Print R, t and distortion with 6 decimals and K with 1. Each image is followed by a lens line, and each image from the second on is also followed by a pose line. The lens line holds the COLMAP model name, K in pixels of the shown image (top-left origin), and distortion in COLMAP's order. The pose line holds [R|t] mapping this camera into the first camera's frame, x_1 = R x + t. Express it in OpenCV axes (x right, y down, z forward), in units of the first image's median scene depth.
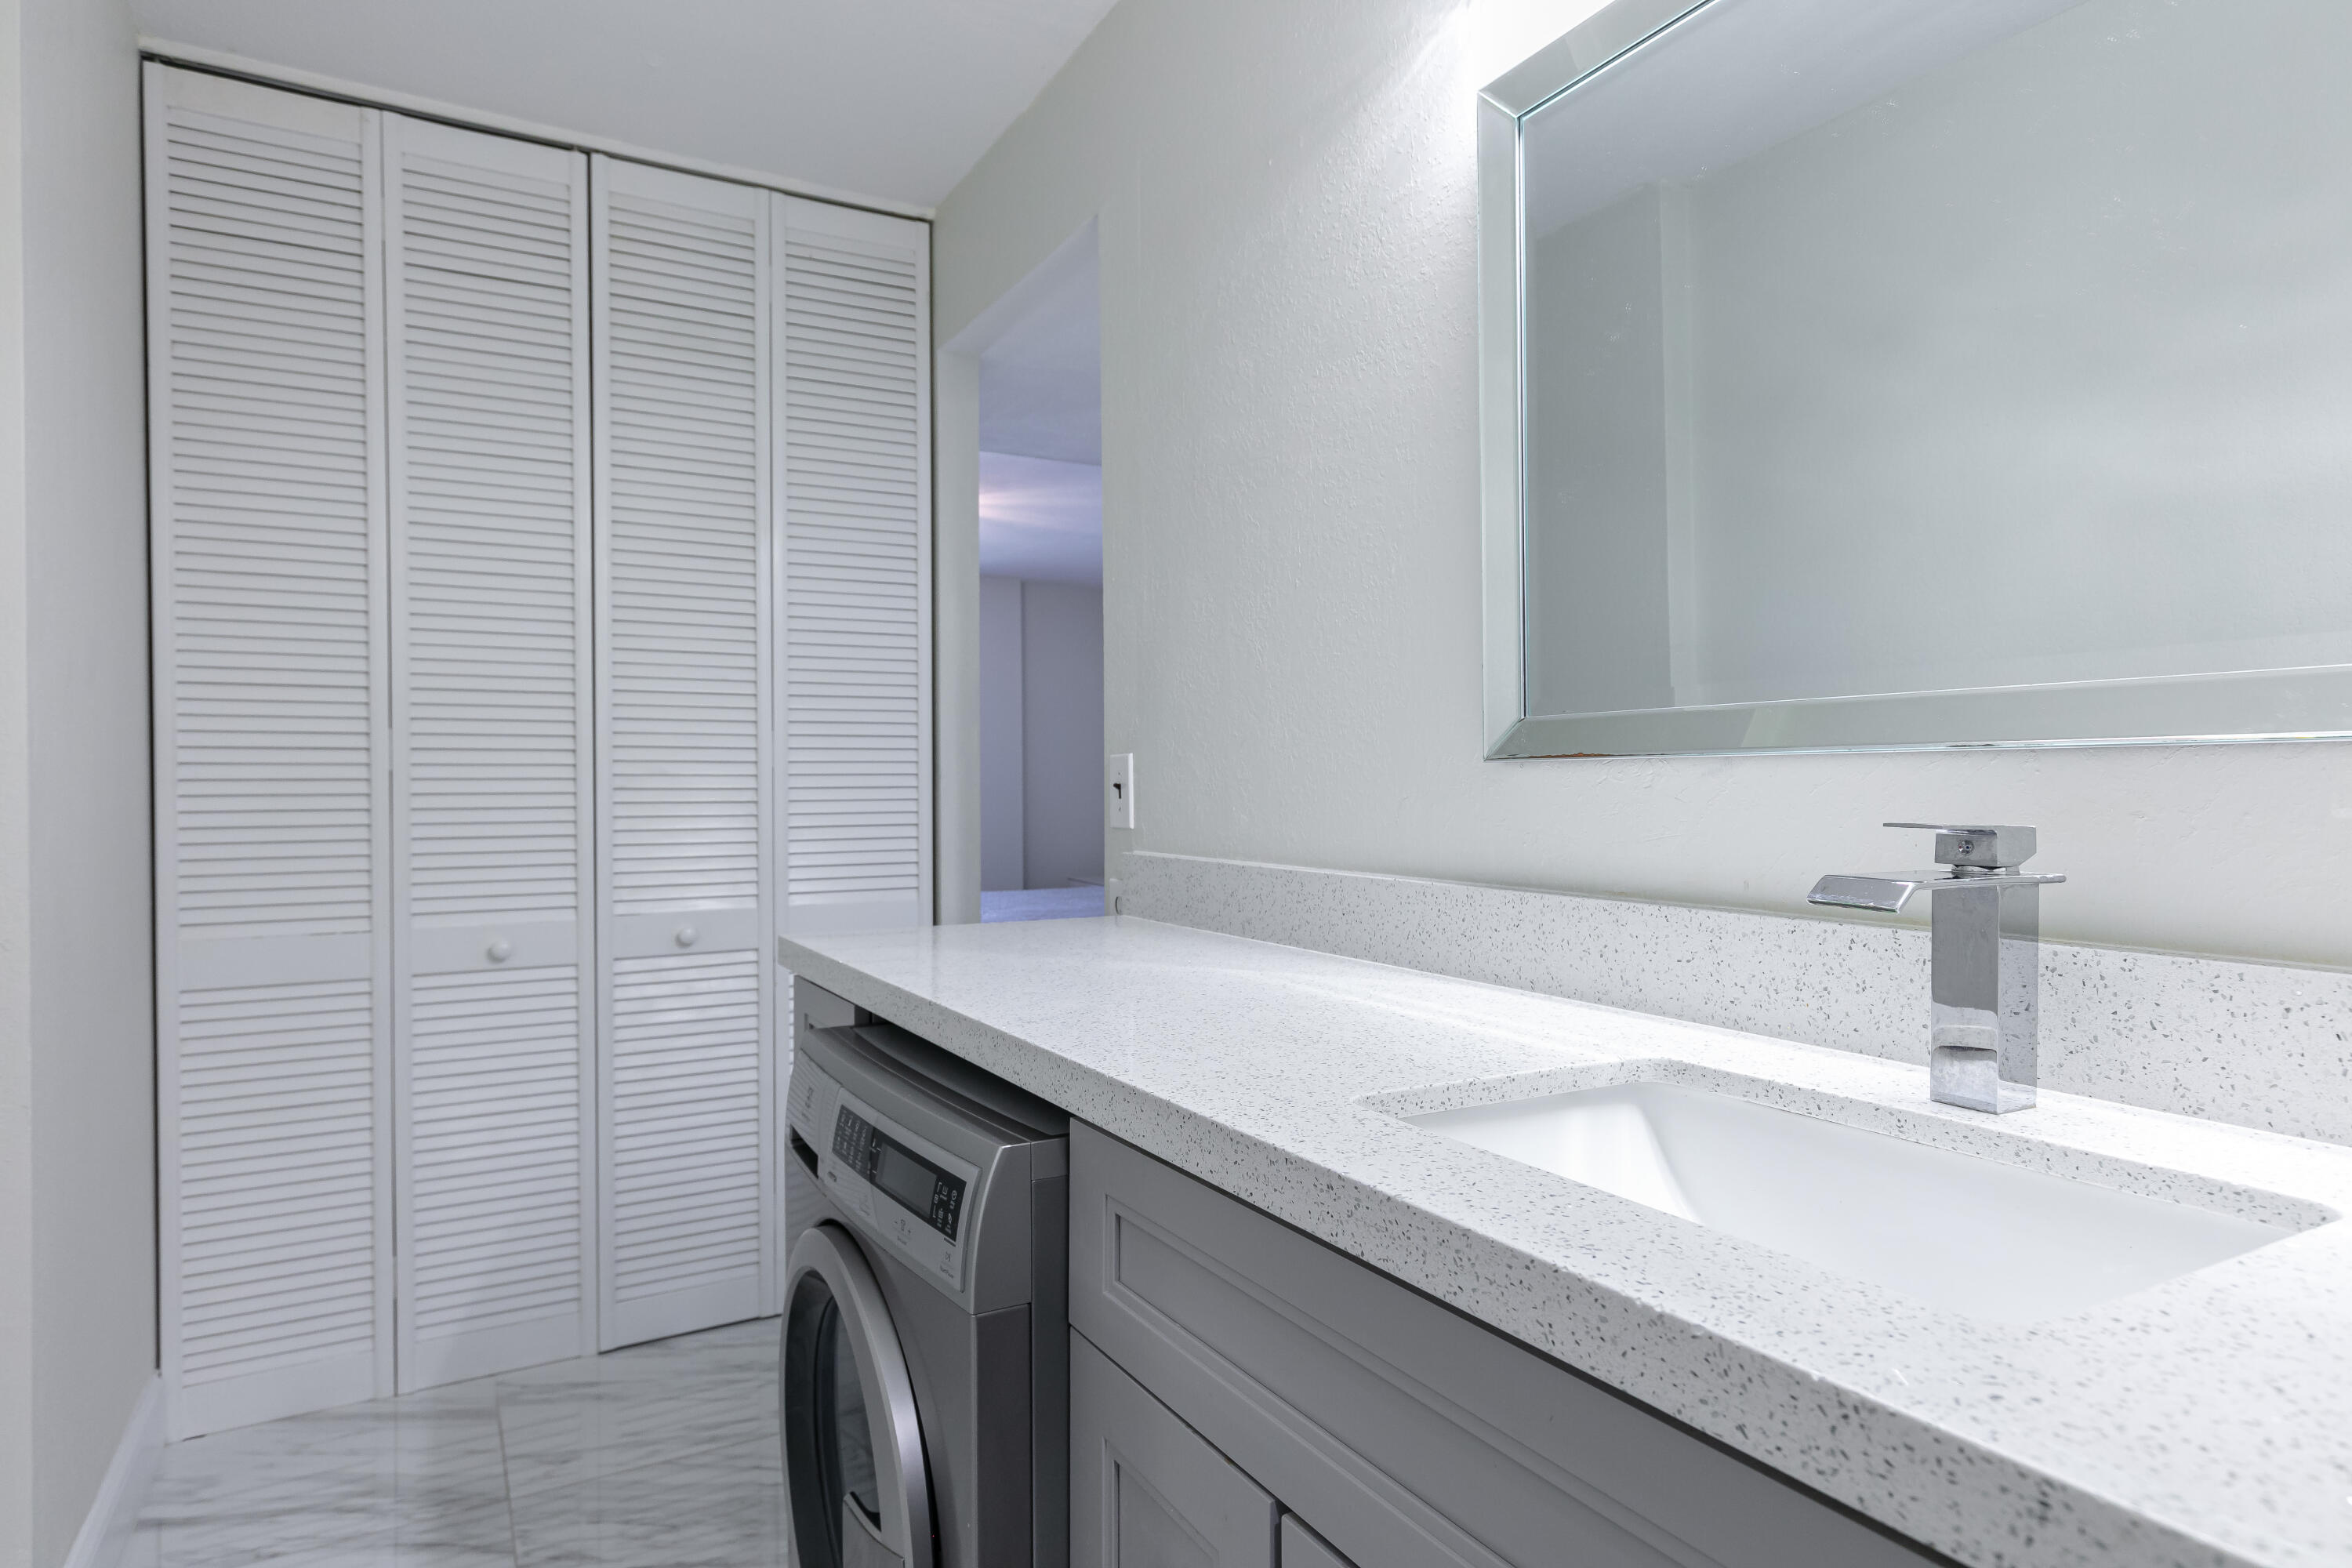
lens RADIAL K [[1296.8, 0, 1176.0], [0, 1296.8, 784.0], [0, 0, 1]] dist [0.000369, 0.000073]
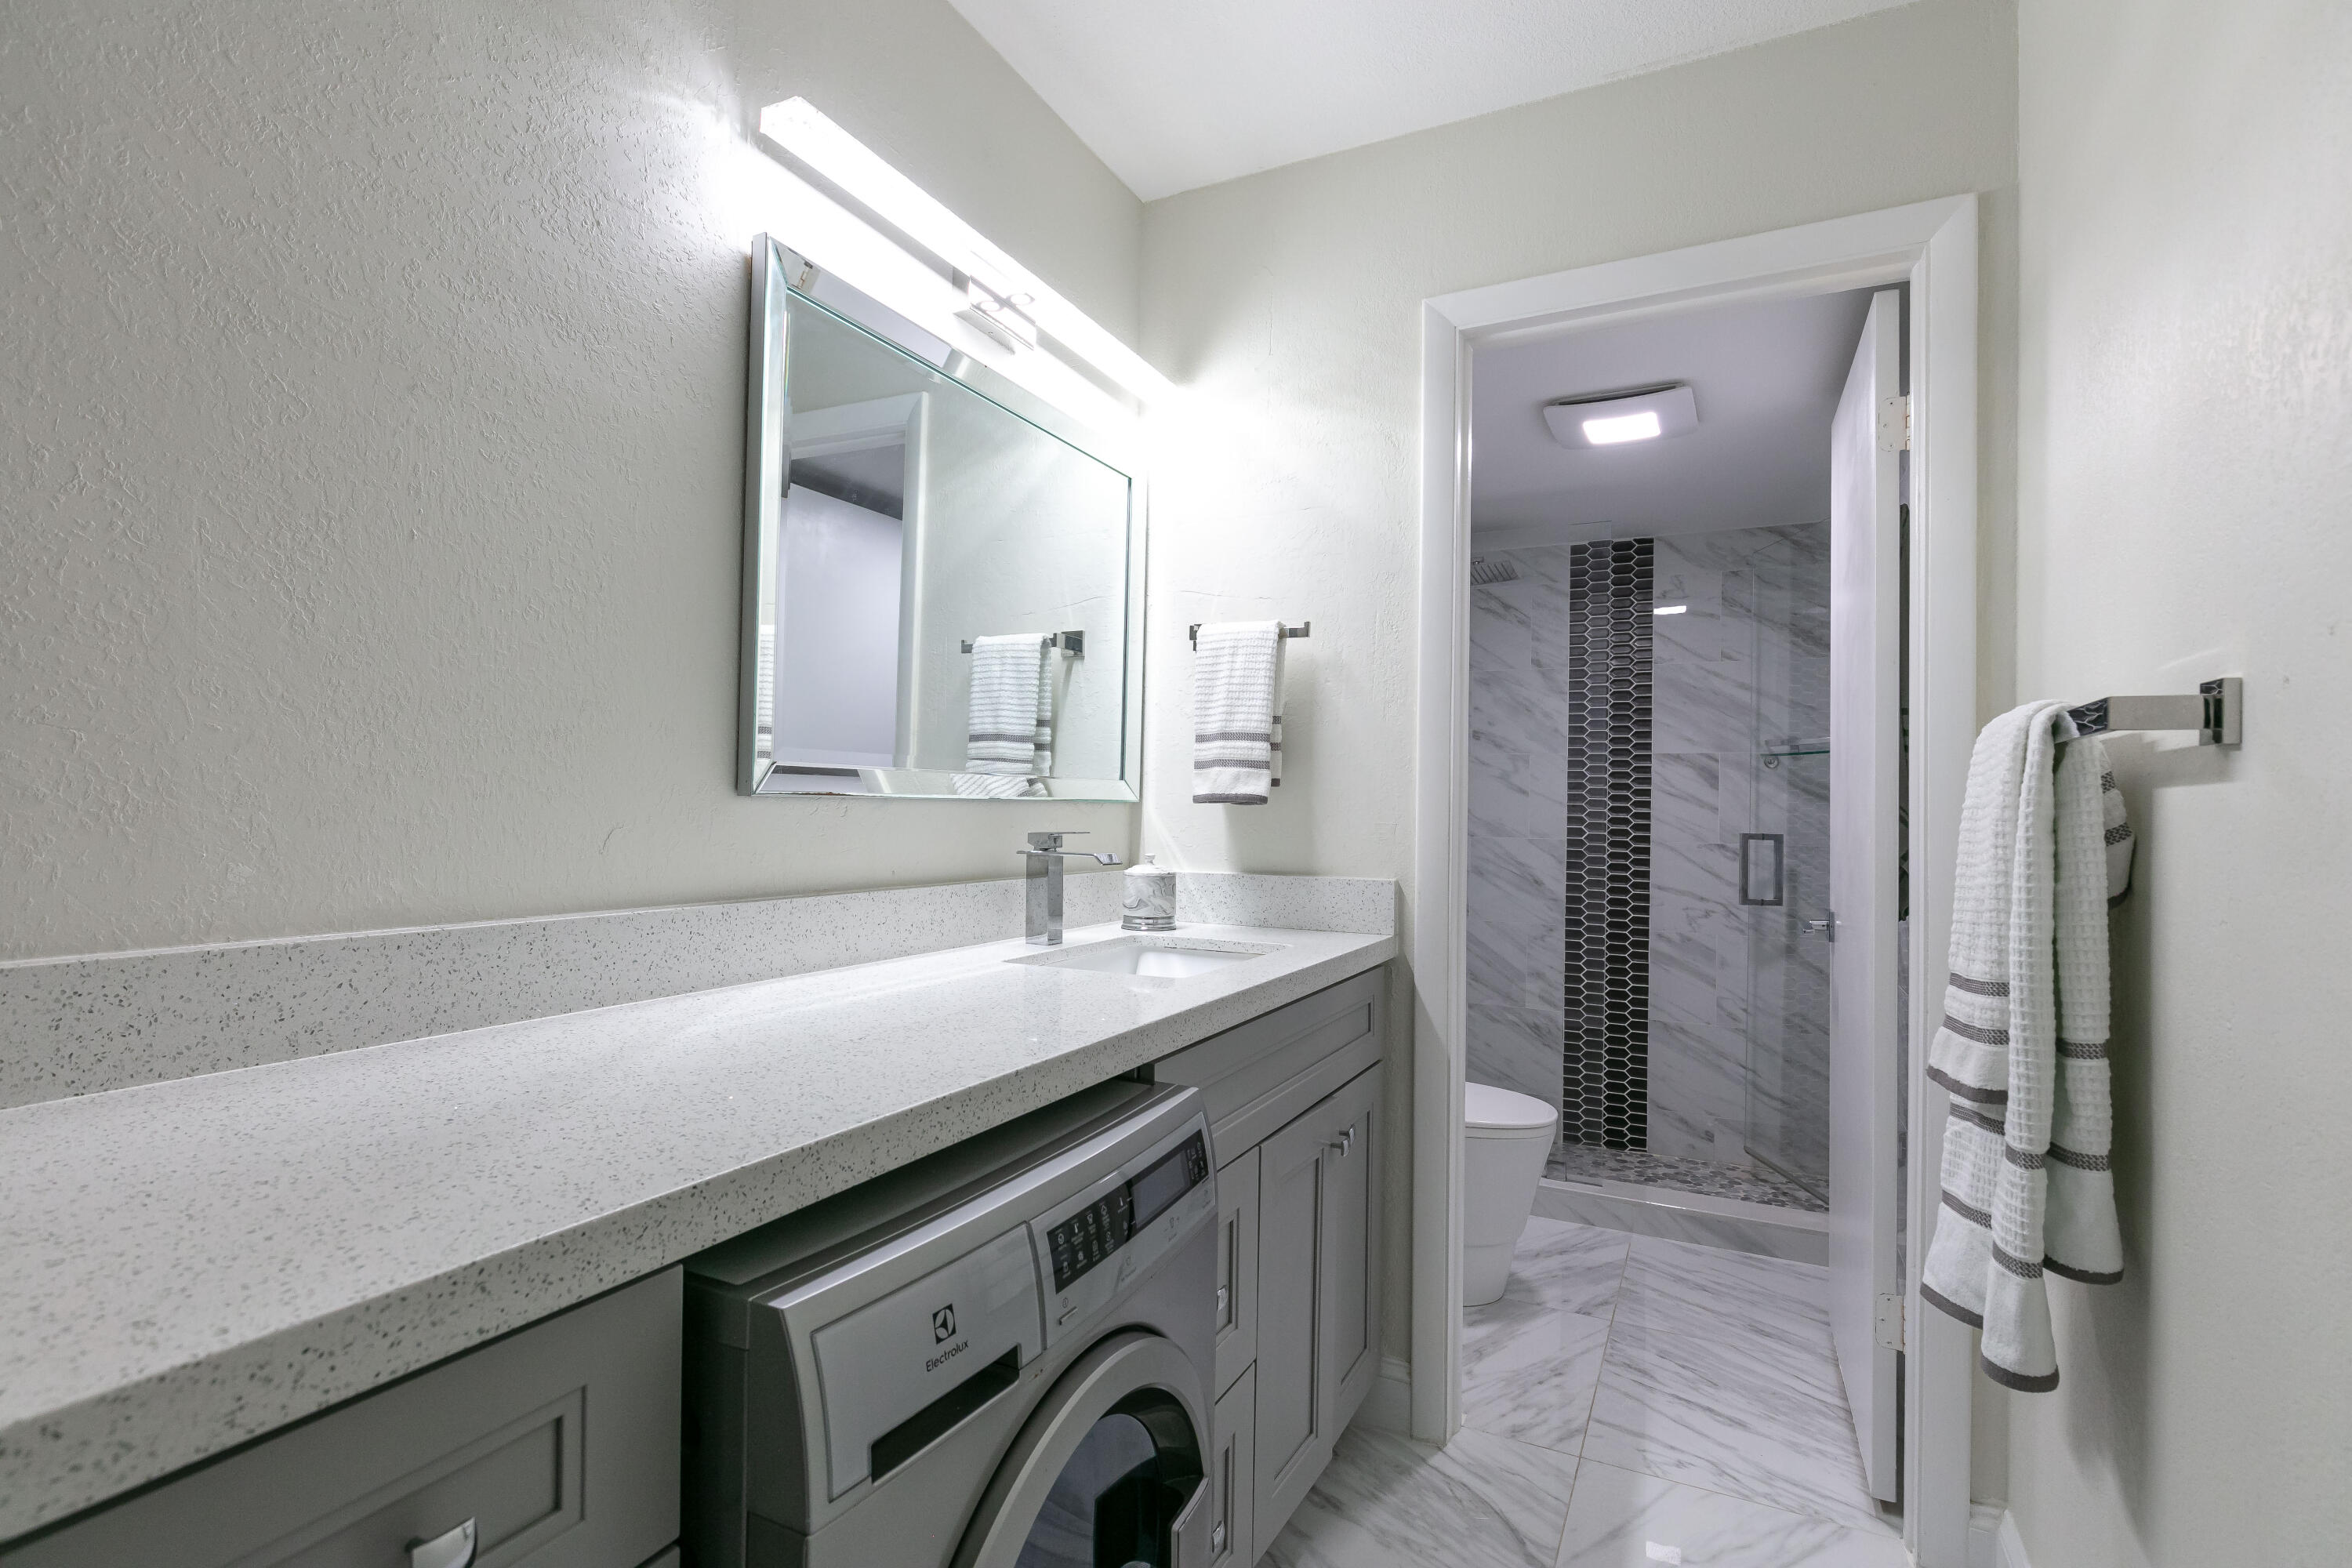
lens RADIAL K [[1142.1, 0, 1176.0], [0, 1142.1, 784.0], [0, 0, 1]] dist [0.004304, -0.000184]
pose [[-0.560299, 0.012805, 0.828191, -0.826437], [-0.011644, 0.999660, -0.023334, -0.007689], [-0.828208, -0.022717, -0.559960, 1.237836]]
